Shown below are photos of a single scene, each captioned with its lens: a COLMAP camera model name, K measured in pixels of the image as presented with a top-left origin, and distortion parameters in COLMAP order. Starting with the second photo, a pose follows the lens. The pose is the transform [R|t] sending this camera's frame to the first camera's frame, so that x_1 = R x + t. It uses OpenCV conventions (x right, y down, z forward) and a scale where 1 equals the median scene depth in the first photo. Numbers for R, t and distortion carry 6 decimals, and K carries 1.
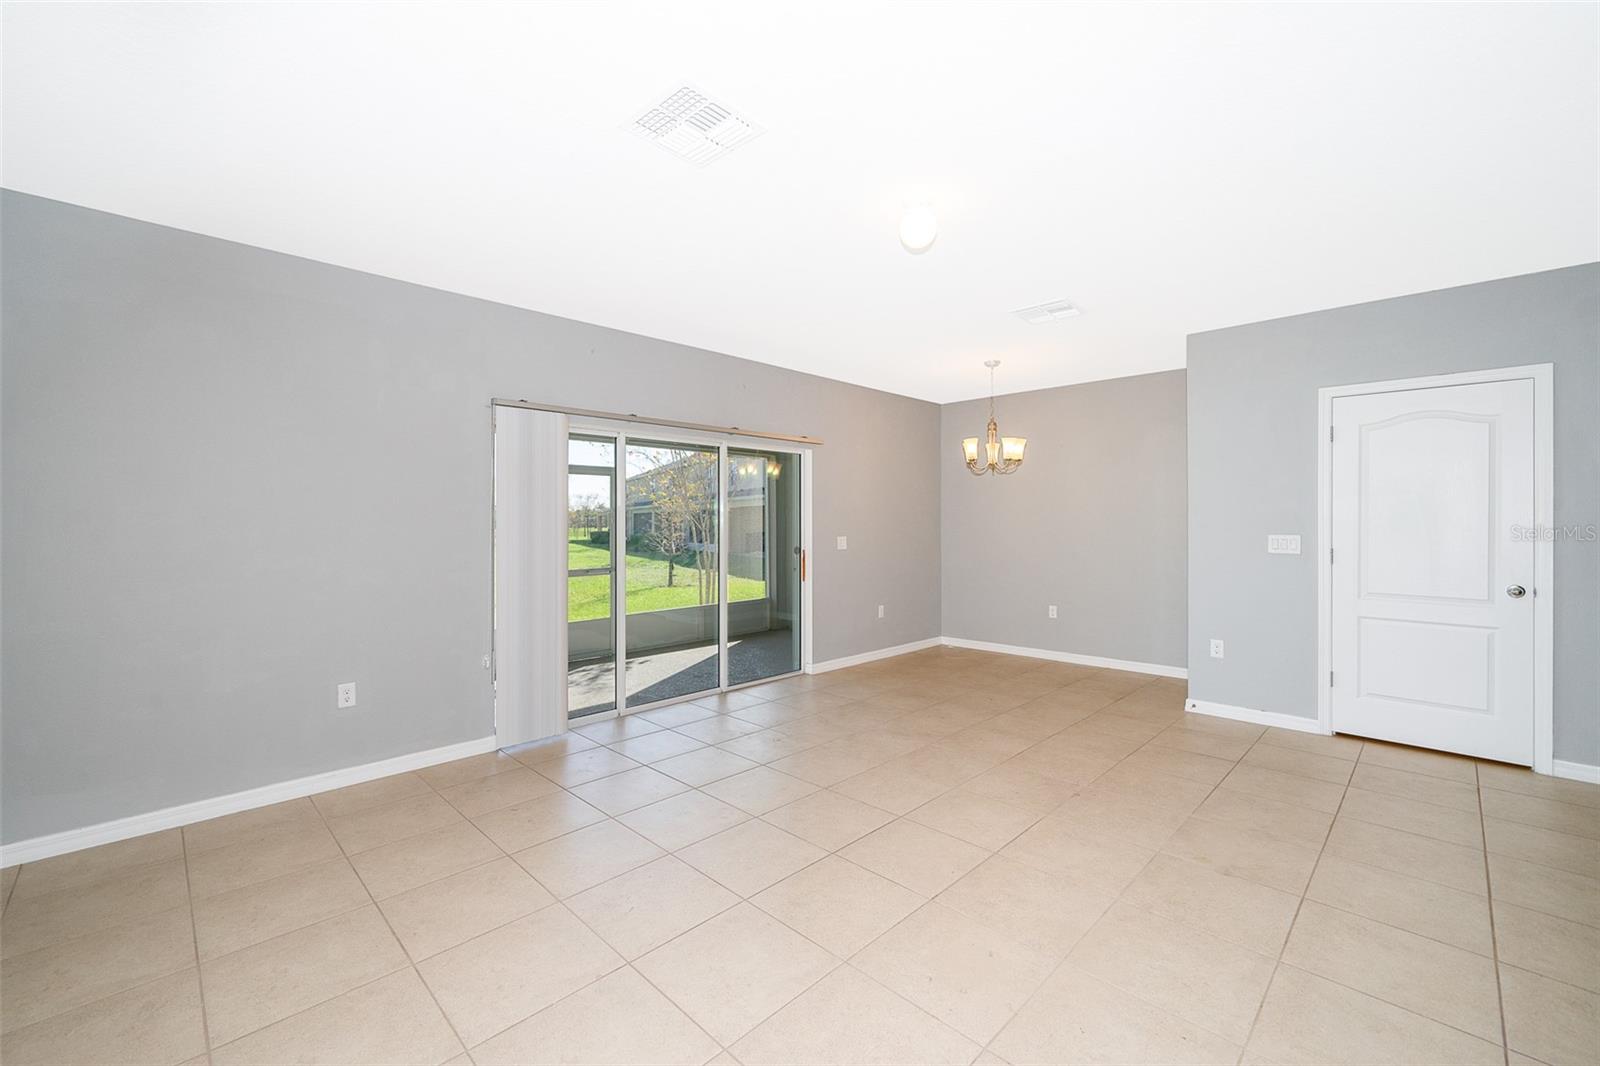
lens RADIAL K [[655.5, 0, 811.3], [0, 655.5, 521.2], [0, 0, 1]] dist [-0.006514, 0.001165]
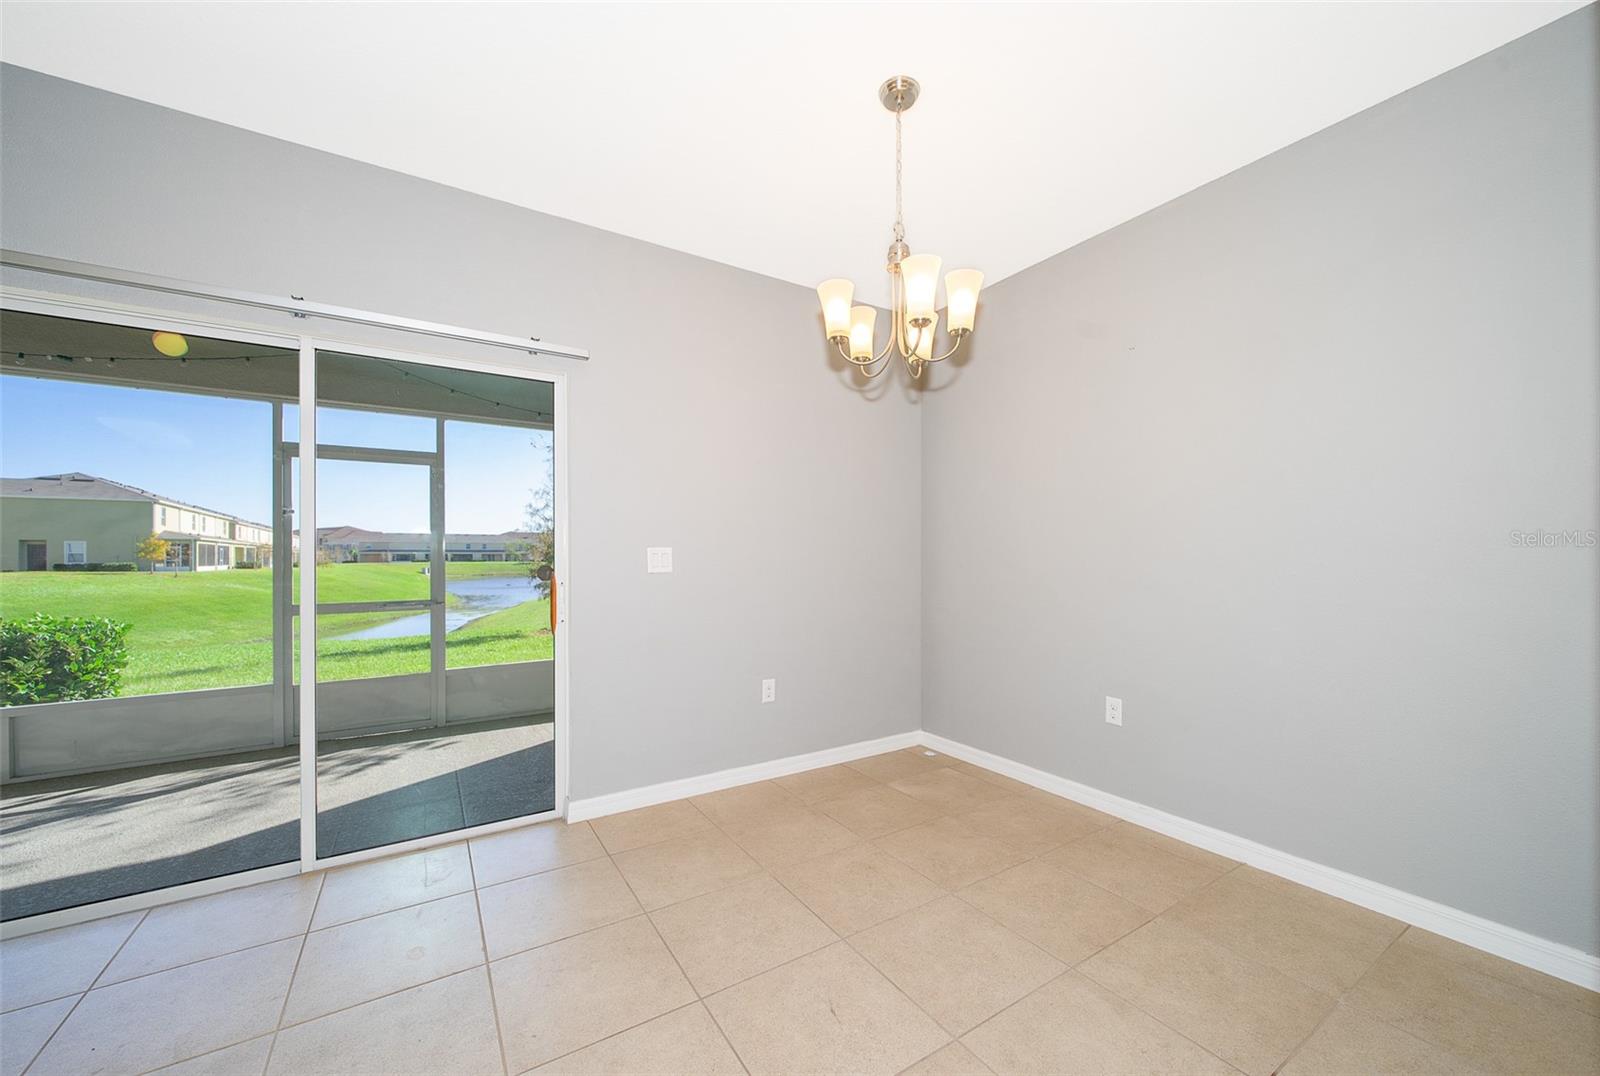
lens RADIAL K [[625.3, 0, 807.3], [0, 625.3, 551.5], [0, 0, 1]] dist [-0.002771, 0.001141]
pose [[0.973055, -0.002591, -0.230561, 0.275289], [0.001549, 0.999988, -0.004704, 0.029696], [0.230570, 0.004220, 0.973047, 0.553142]]
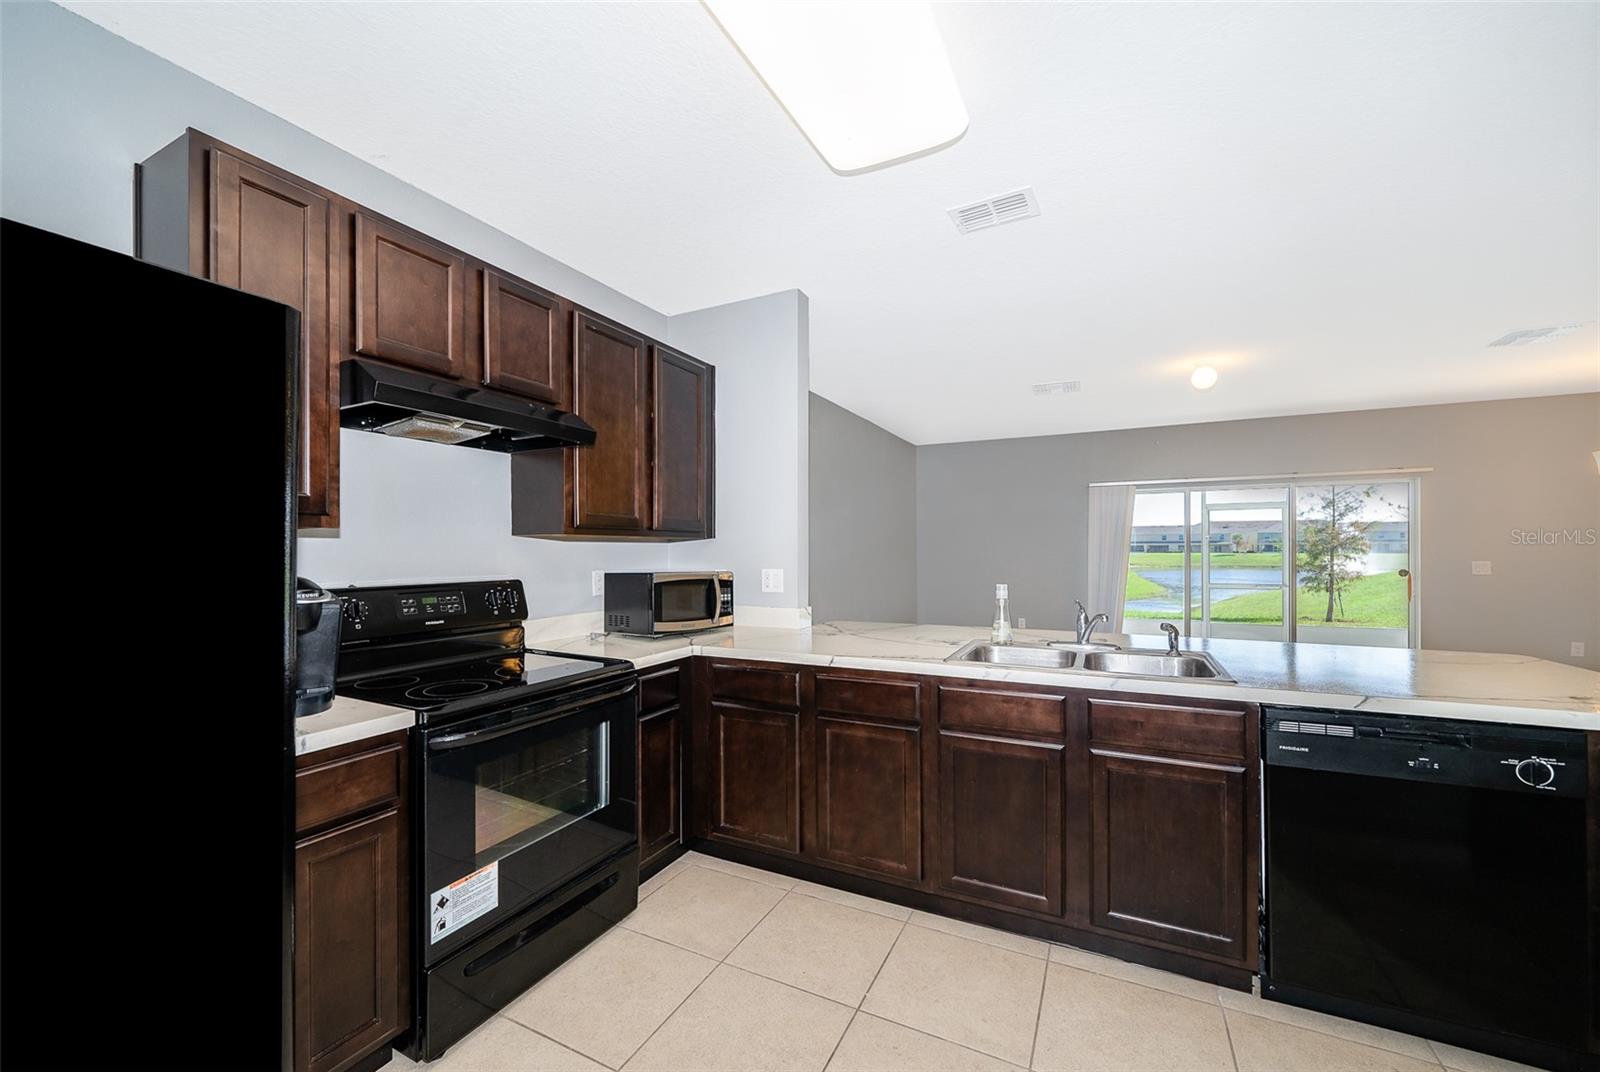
lens RADIAL K [[625.3, 0, 802.3], [0, 625.3, 545.3], [0, 0, 1]] dist [-0.002771, 0.001141]
pose [[0.317236, -0.005676, -0.948330, 0.611871], [0.005501, 0.999976, -0.004145, -0.001523], [0.948331, -0.003902, 0.317260, -0.254019]]
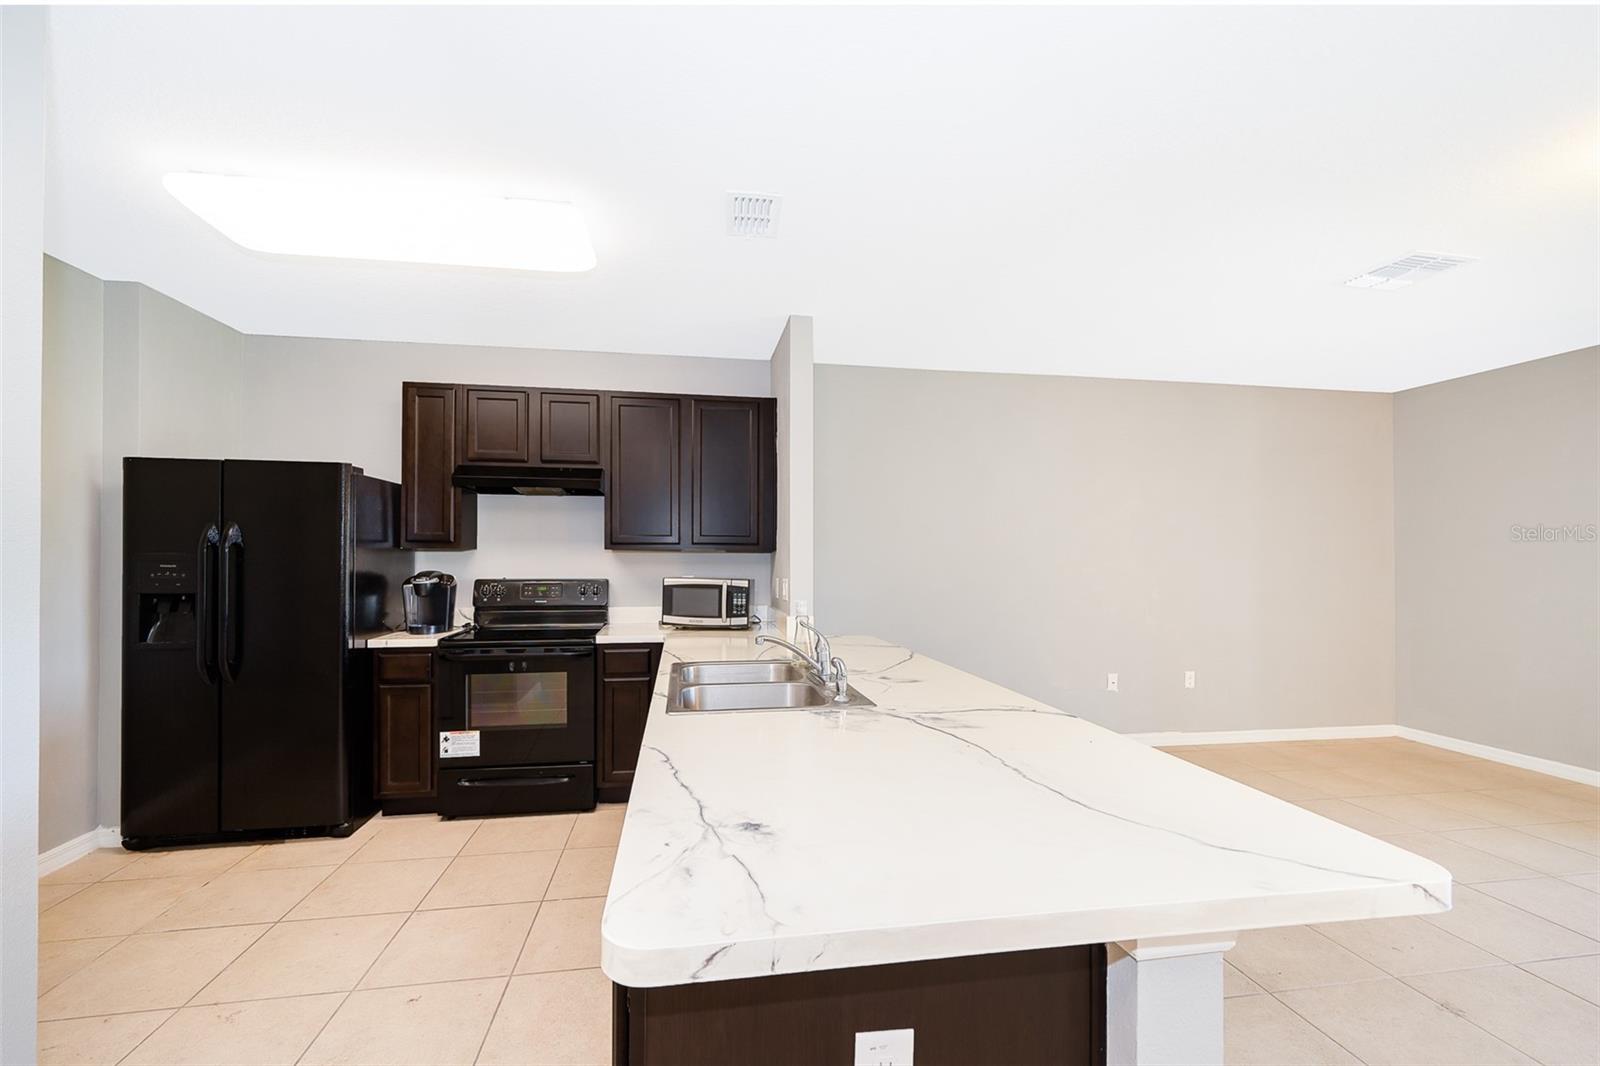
lens RADIAL K [[655.5, 0, 792.3], [0, 655.5, 555.8], [0, 0, 1]] dist [-0.006514, 0.001165]
pose [[-0.584265, -0.003220, -0.811557, 0.583842], [0.000188, 0.999992, -0.004103, -0.002318], [0.811563, -0.002549, -0.584259, 0.261193]]
